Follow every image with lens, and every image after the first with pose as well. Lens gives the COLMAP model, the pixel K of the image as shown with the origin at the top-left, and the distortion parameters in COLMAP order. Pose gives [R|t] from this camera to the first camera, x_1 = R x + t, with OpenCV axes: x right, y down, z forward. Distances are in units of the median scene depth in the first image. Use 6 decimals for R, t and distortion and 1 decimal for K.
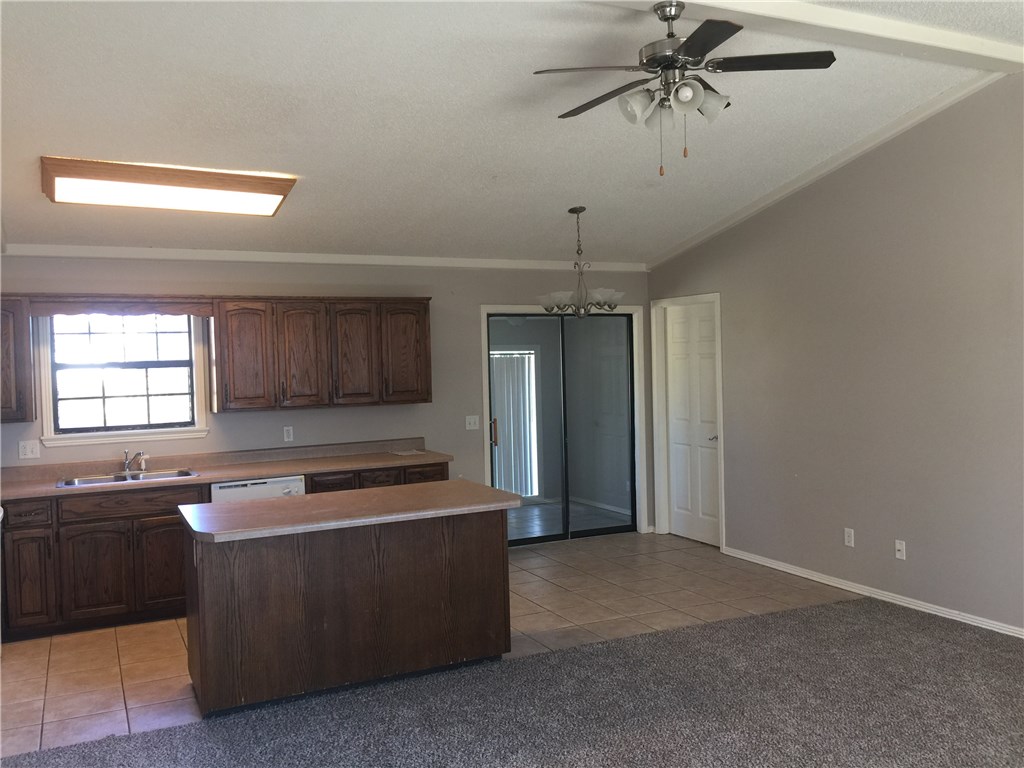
lens RADIAL K [[875.5, 0, 510.6], [0, 875.5, 396.6], [0, 0, 1]] dist [0.049754, -0.001721]
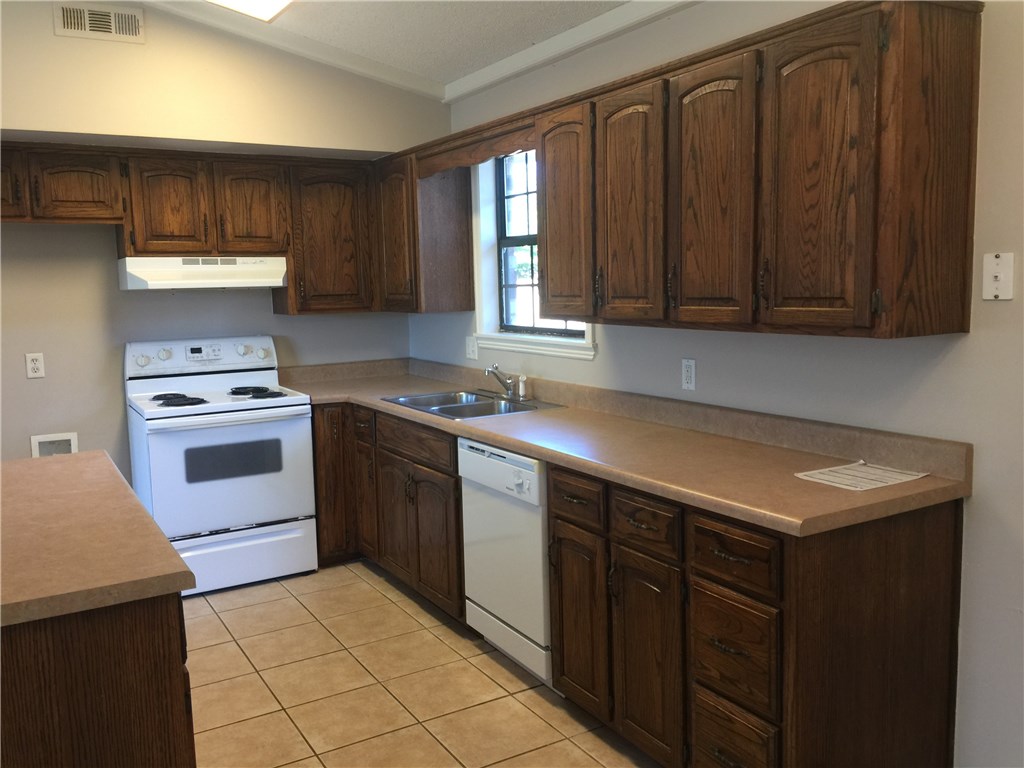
lens RADIAL K [[880.7, 0, 512.0], [0, 880.7, 384.0], [0, 0, 1]] dist [0.072683, -0.106597]
pose [[0.079057, 0.146928, -0.985983, 0.237321], [-0.016201, 0.989137, 0.146099, -0.023755], [0.996738, 0.004424, 0.080579, 0.931985]]
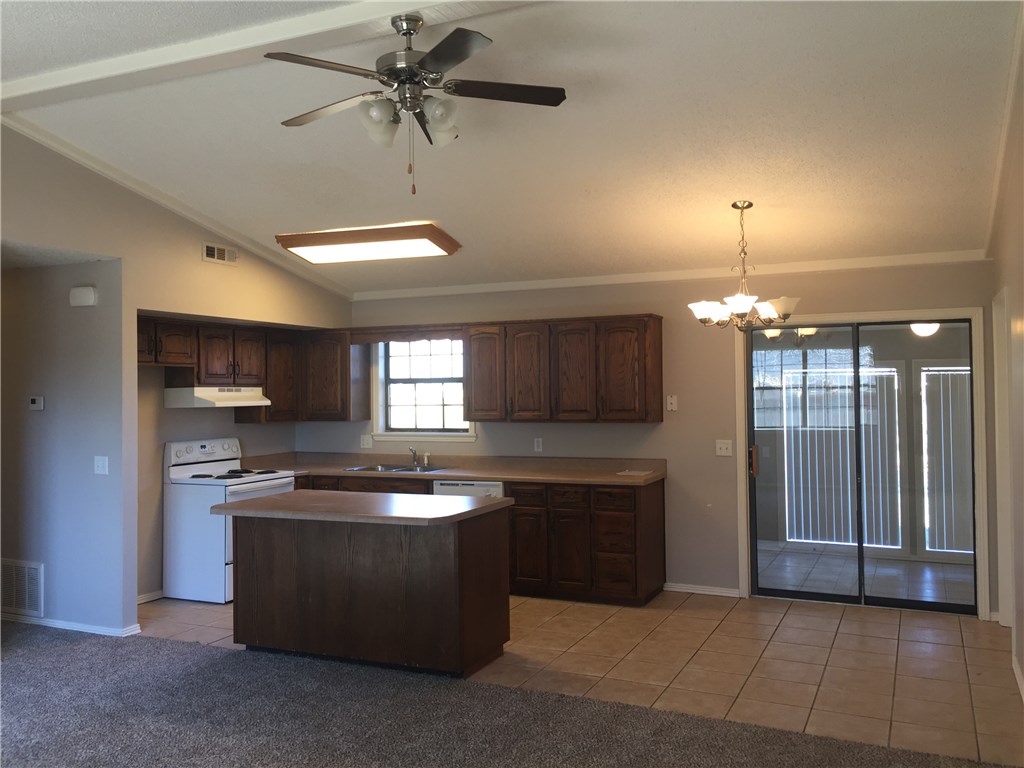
lens RADIAL K [[880.7, 0, 512.0], [0, 880.7, 384.0], [0, 0, 1]] dist [0.072683, -0.106597]
pose [[0.633453, 0.016907, -0.773597, 0.620189], [-0.036296, 0.999310, -0.007881, -0.025130], [0.772930, 0.033070, 0.633629, 0.298198]]
